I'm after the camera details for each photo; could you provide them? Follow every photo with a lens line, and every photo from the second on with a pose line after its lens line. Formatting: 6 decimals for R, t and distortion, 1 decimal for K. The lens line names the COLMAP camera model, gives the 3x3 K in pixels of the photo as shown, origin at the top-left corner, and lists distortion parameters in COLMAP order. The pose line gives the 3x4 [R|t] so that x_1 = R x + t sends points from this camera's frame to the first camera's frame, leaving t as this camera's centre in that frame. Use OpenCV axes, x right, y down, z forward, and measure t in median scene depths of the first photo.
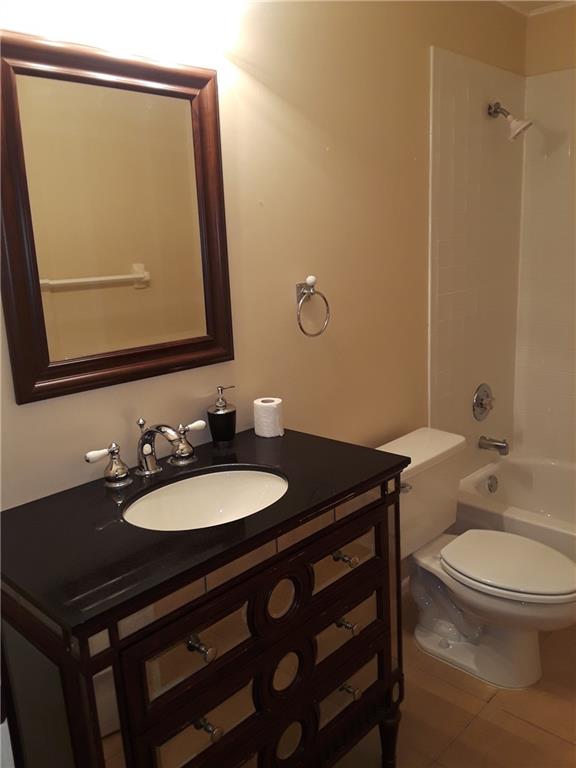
lens RADIAL K [[640.5, 0, 291.8], [0, 640.5, 387.2], [0, 0, 1]] dist [0.096282, -0.143152]
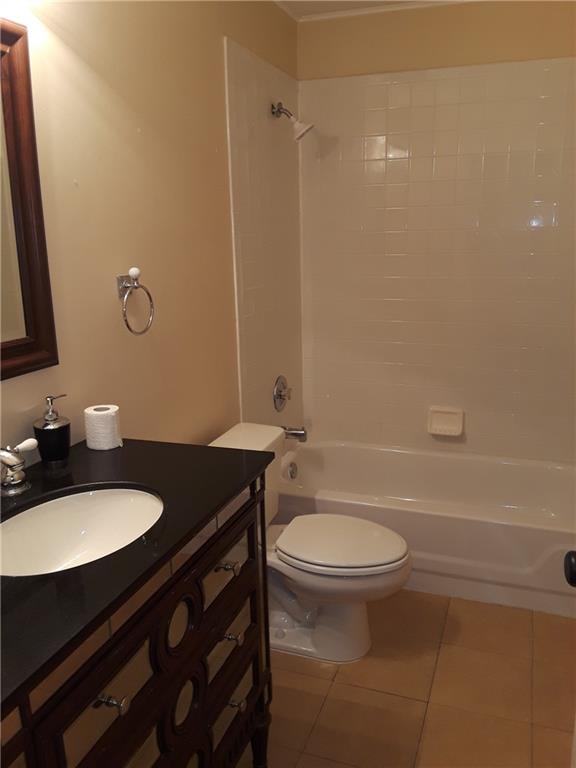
lens RADIAL K [[640.5, 0, 310.2], [0, 640.5, 384.4], [0, 0, 1]] dist [0.096282, -0.143152]
pose [[0.911915, -0.073438, 0.403755, -0.124054], [0.074471, 0.997136, 0.013167, -0.002120], [-0.403565, 0.018061, 0.914773, 0.064623]]
